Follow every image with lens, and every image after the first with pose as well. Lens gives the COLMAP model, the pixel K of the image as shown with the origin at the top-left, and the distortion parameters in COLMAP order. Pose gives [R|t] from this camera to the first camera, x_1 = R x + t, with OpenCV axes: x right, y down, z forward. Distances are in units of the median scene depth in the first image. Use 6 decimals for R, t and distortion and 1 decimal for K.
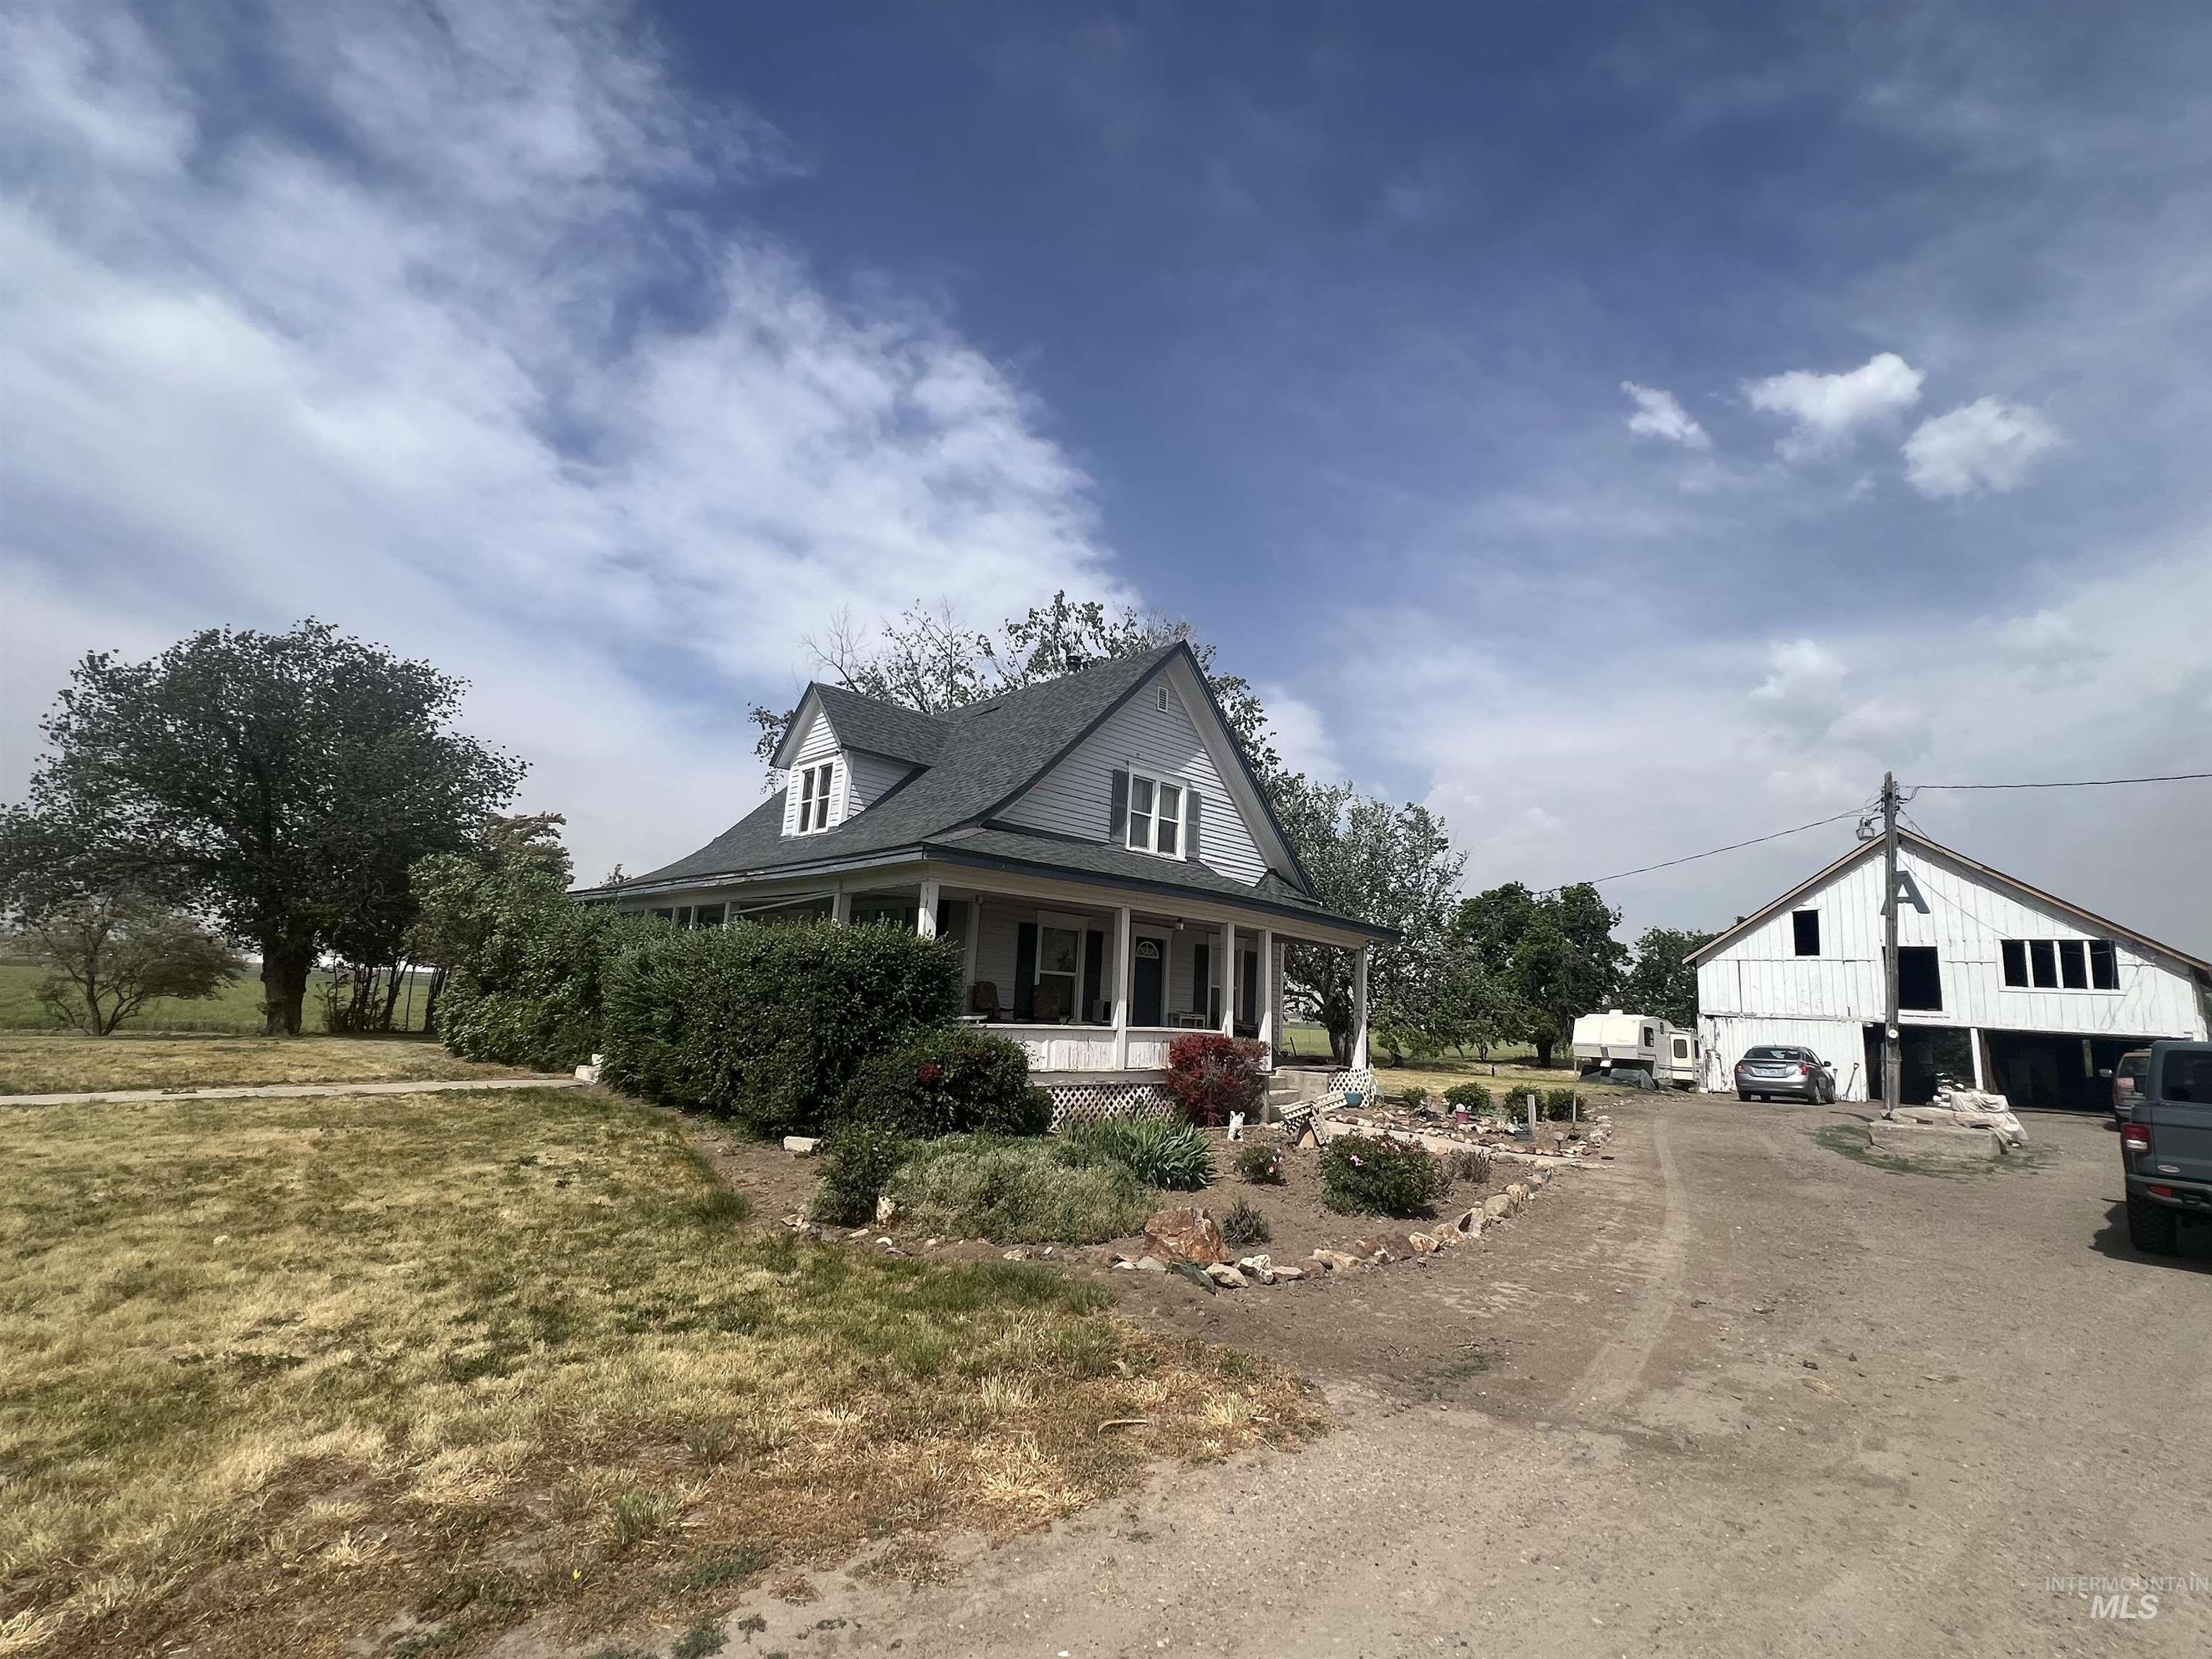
lens RADIAL K [[1007.2, 0, 1103.8], [0, 1007.2, 831.6], [0, 0, 1]] dist [0.000163, -0.000325]
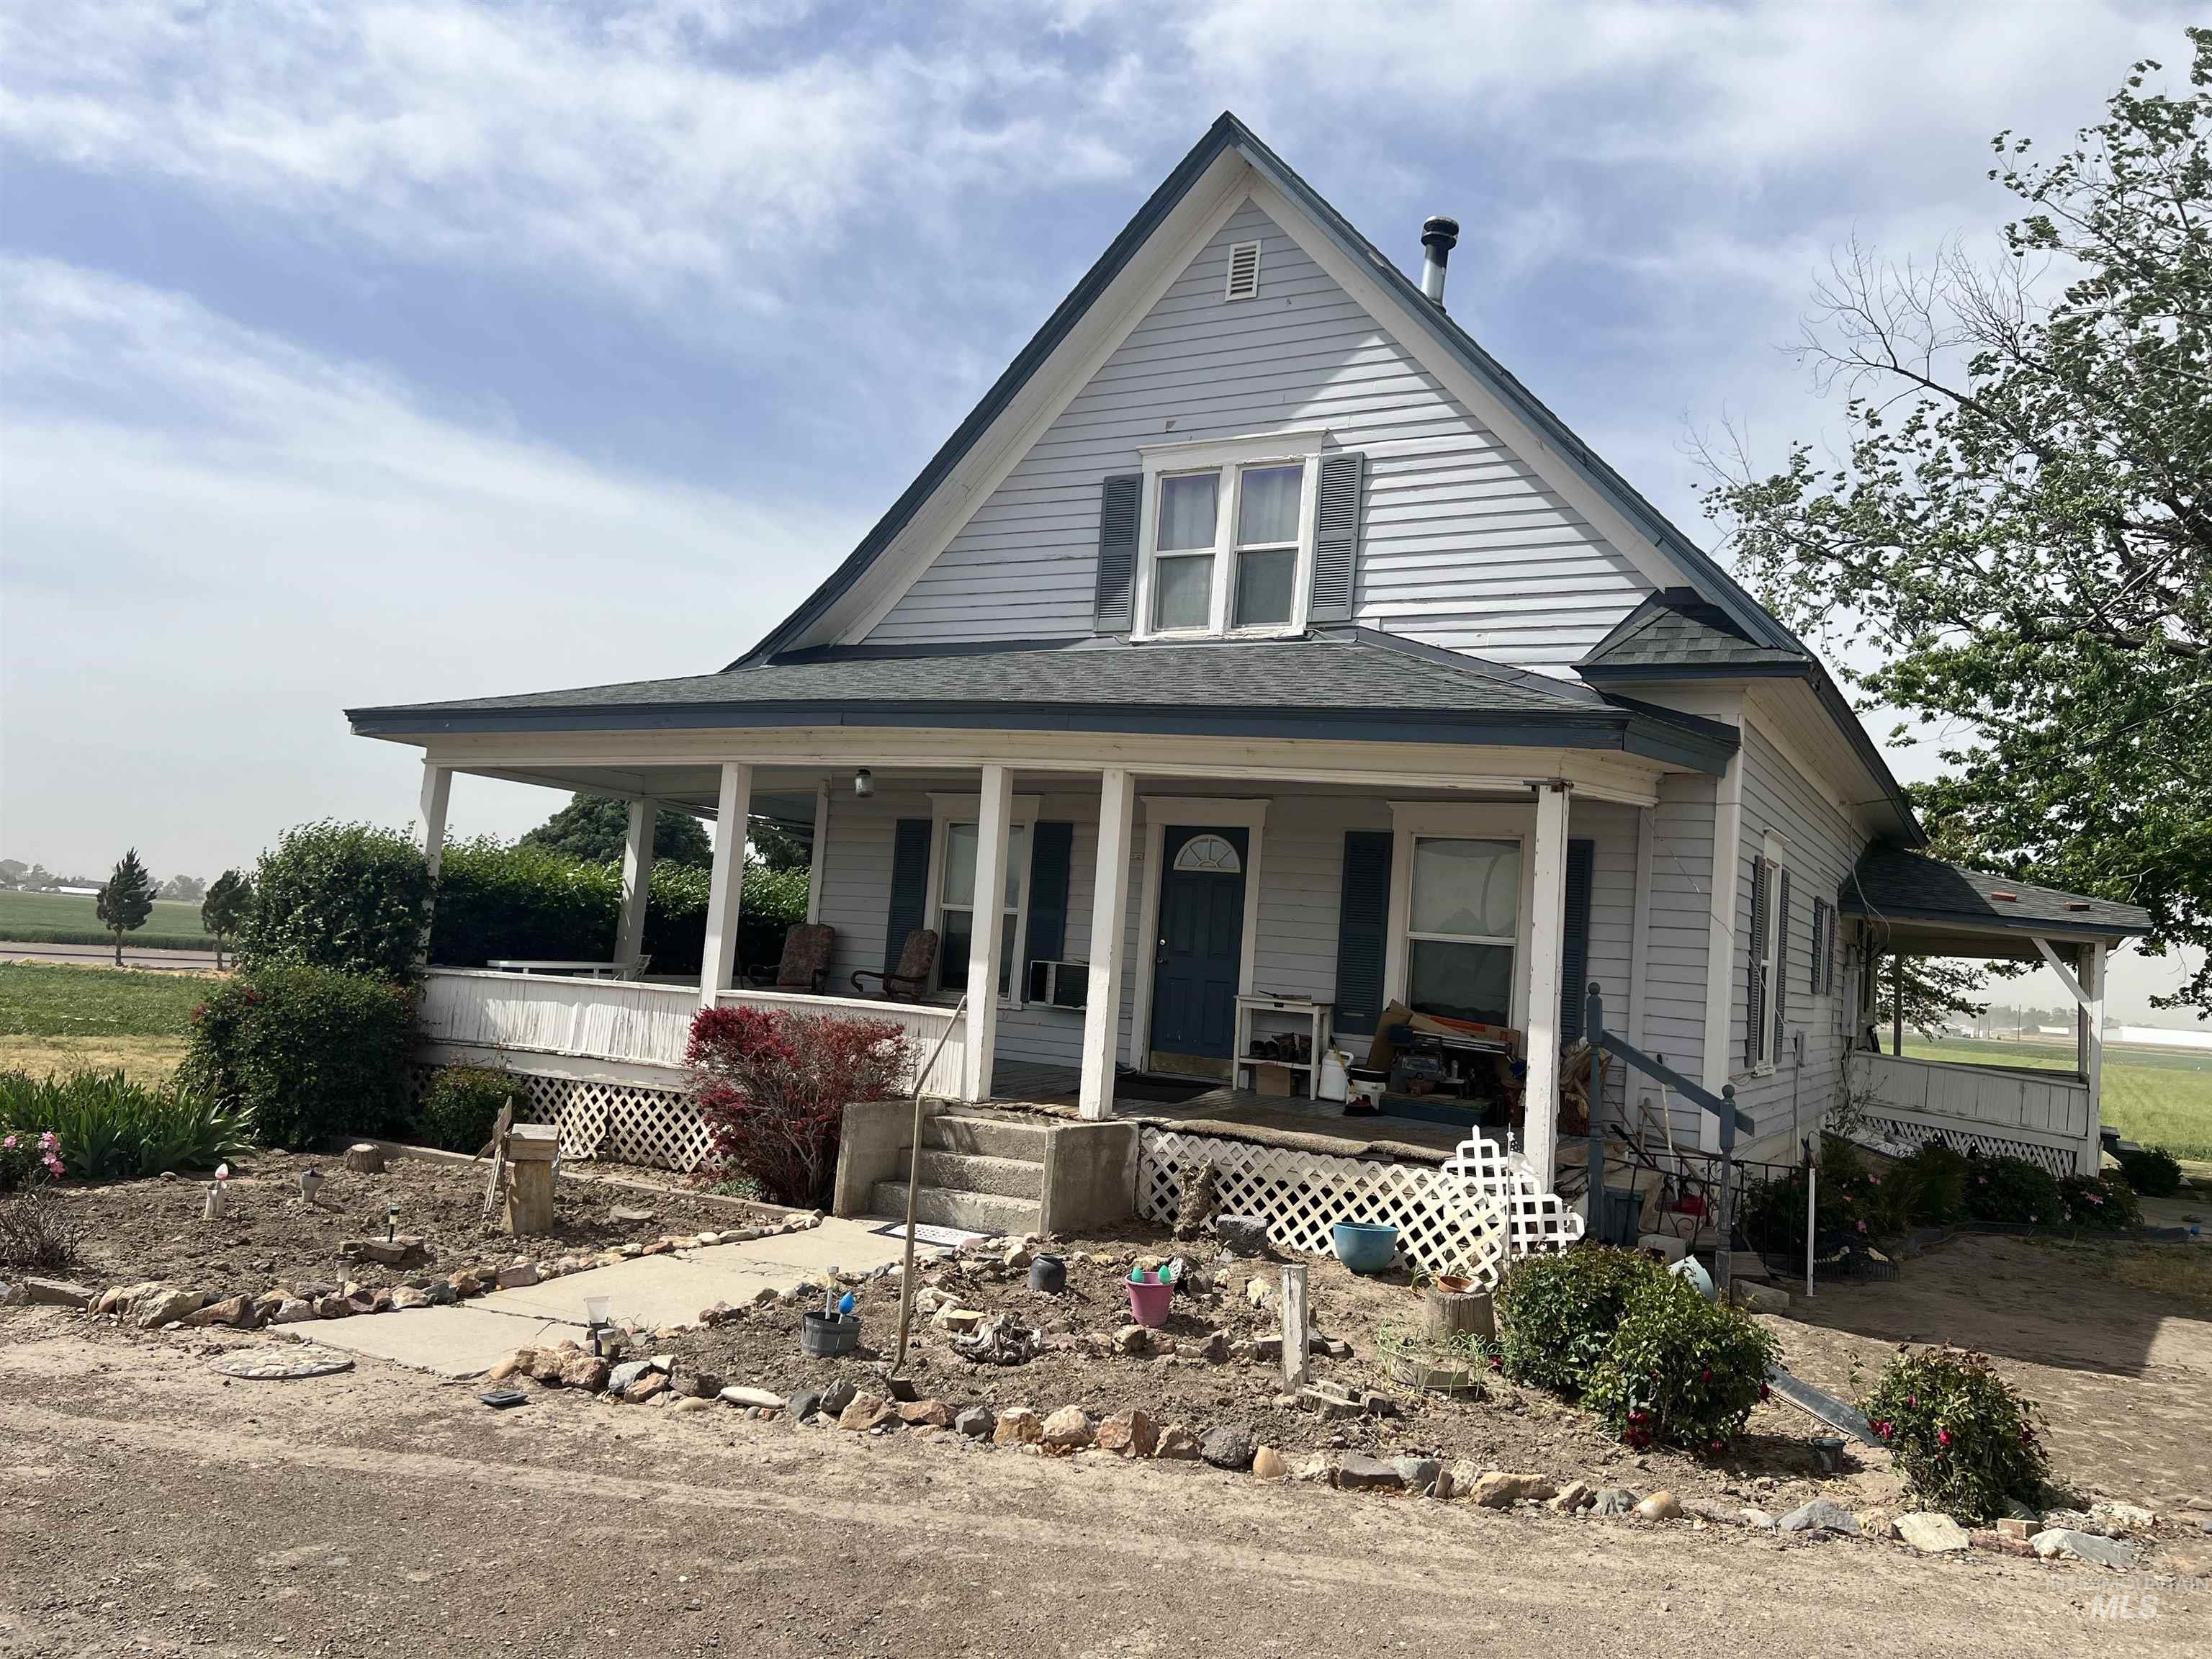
lens RADIAL K [[1687.7, 0, 1108.8], [0, 1687.7, 838.5], [0, 0, 1]] dist [0.033158, -0.009597]
pose [[0.284096, -0.102013, -0.953354, 0.761847], [0.109697, 0.991253, -0.073379, 0.166307], [0.952500, -0.083734, 0.292801, 0.772088]]
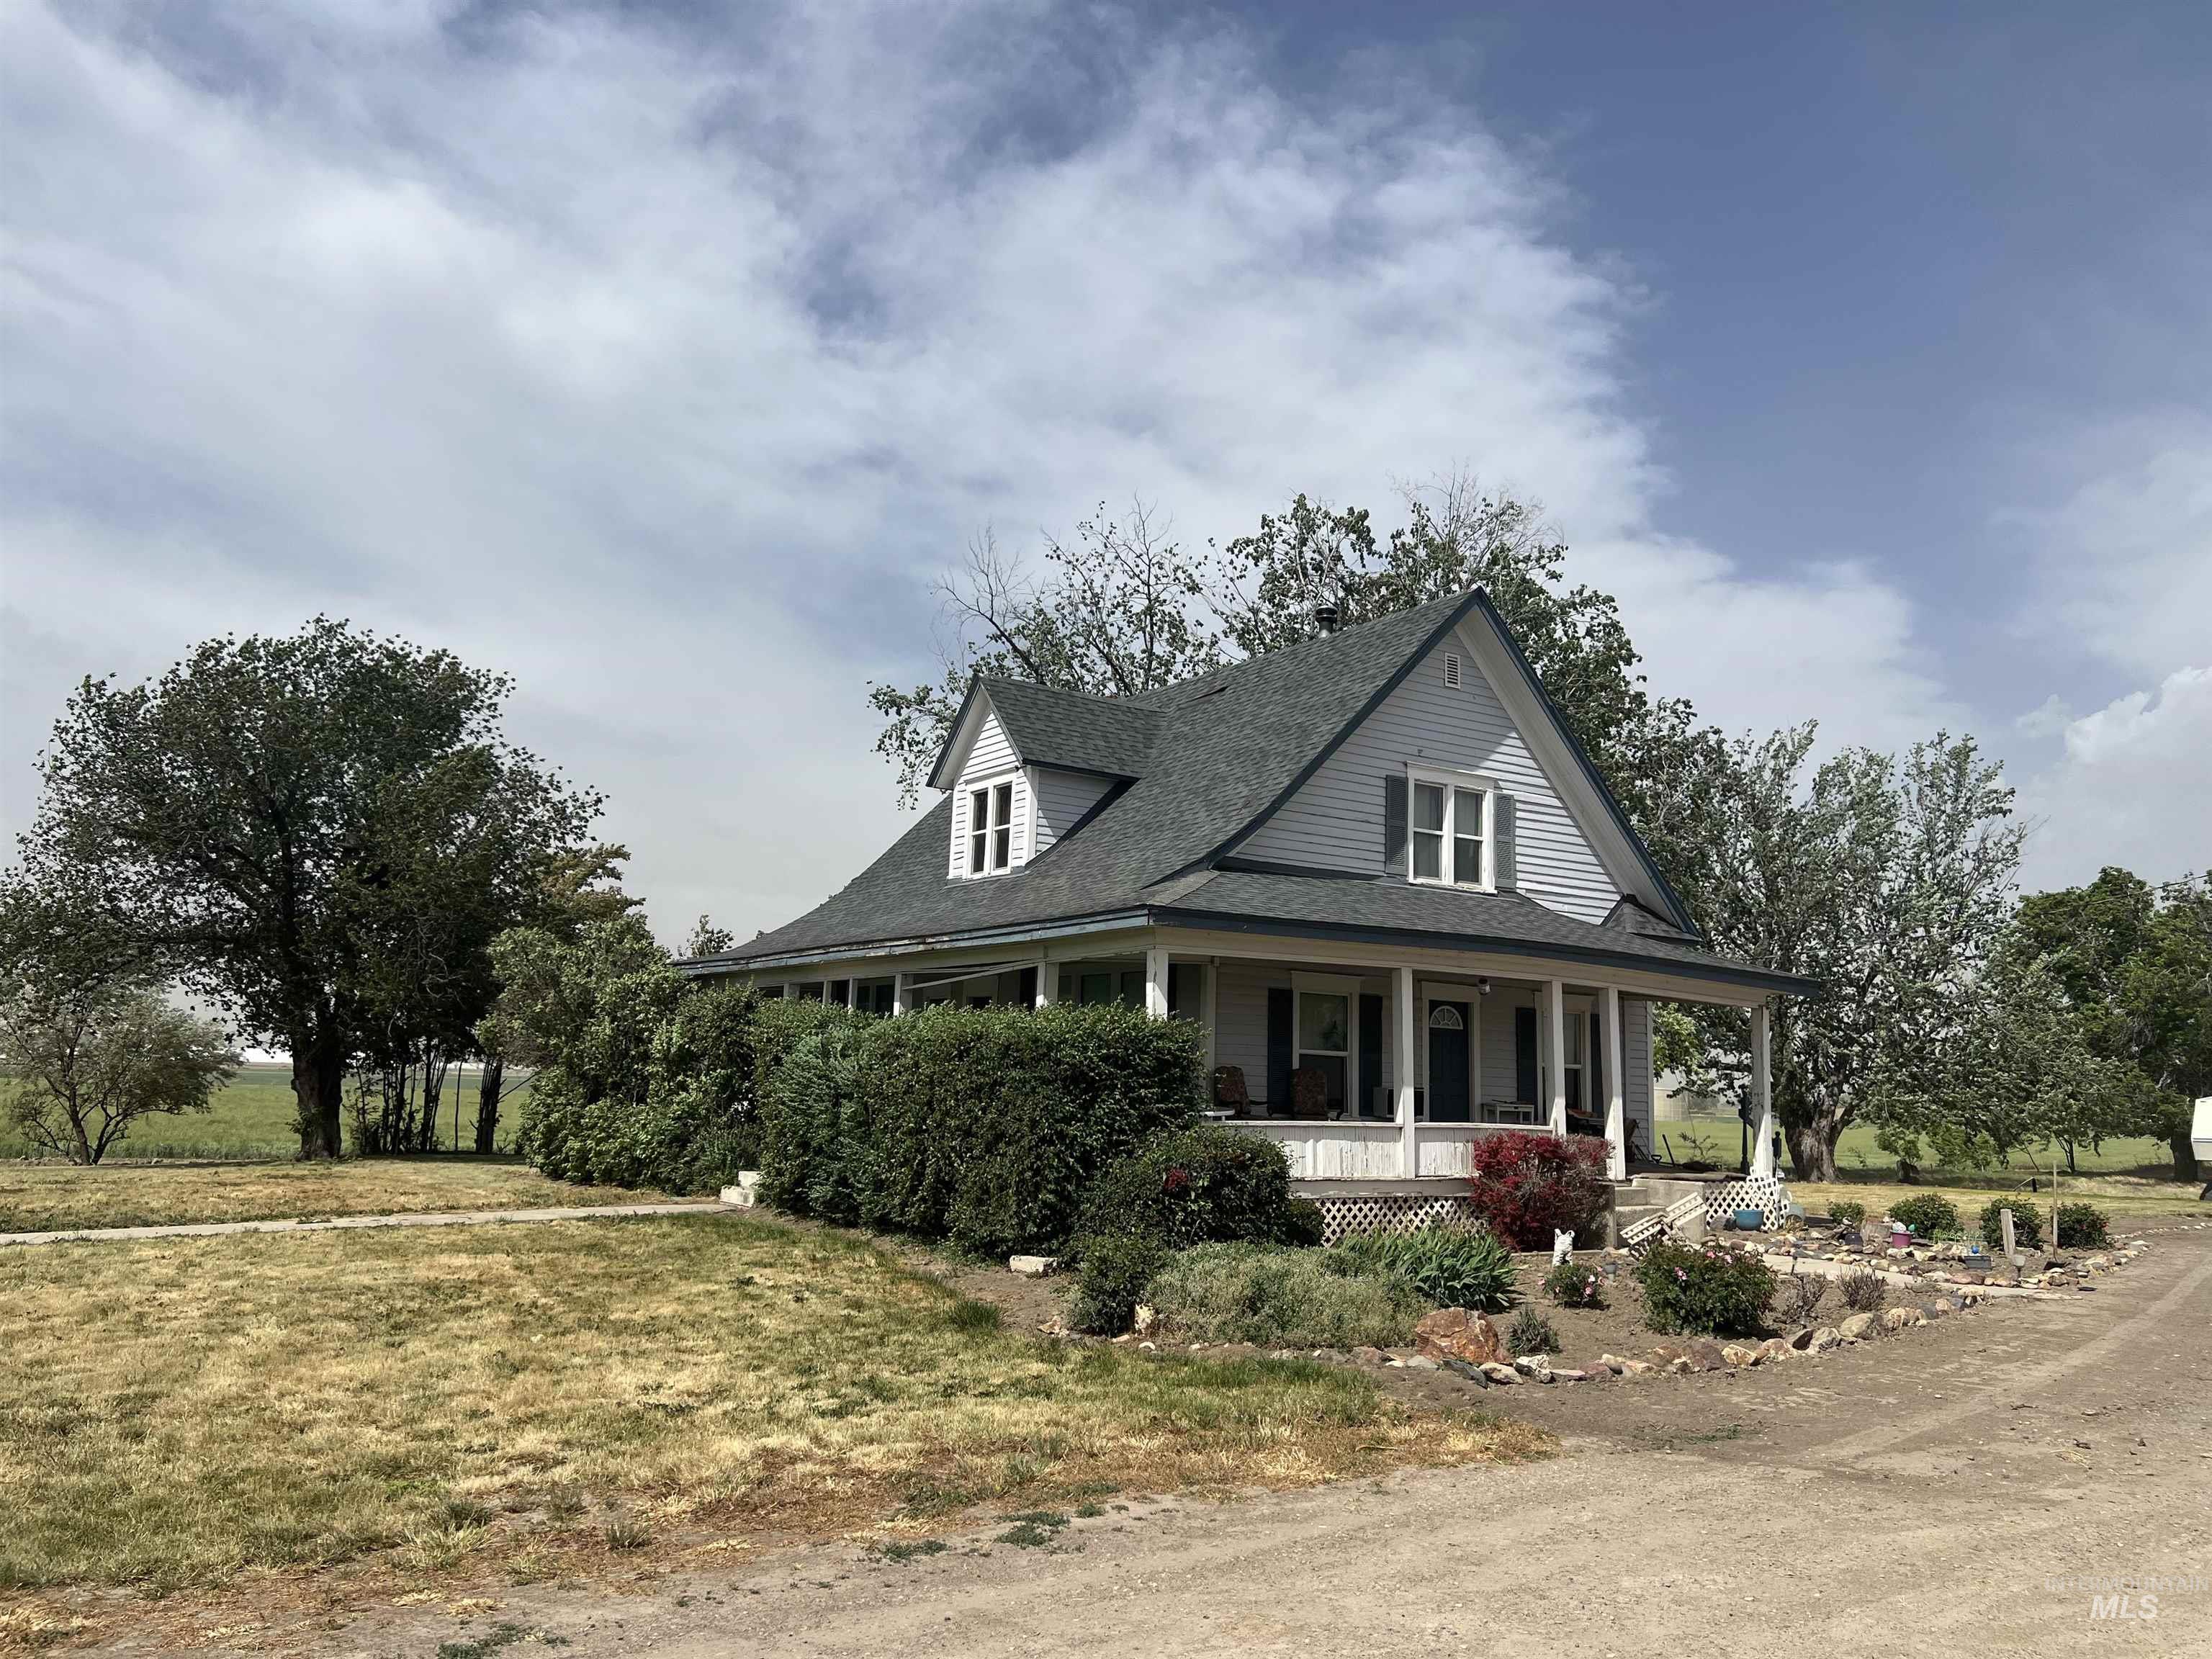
lens RADIAL K [[1715.8, 0, 1107.1], [0, 1715.8, 810.4], [0, 0, 1]] dist [0.034011, -0.007030]
pose [[0.983545, -0.051269, -0.173234, 0.025816], [0.052563, 0.998613, 0.002888, -0.051606], [0.172845, -0.011946, 0.984877, -0.282932]]
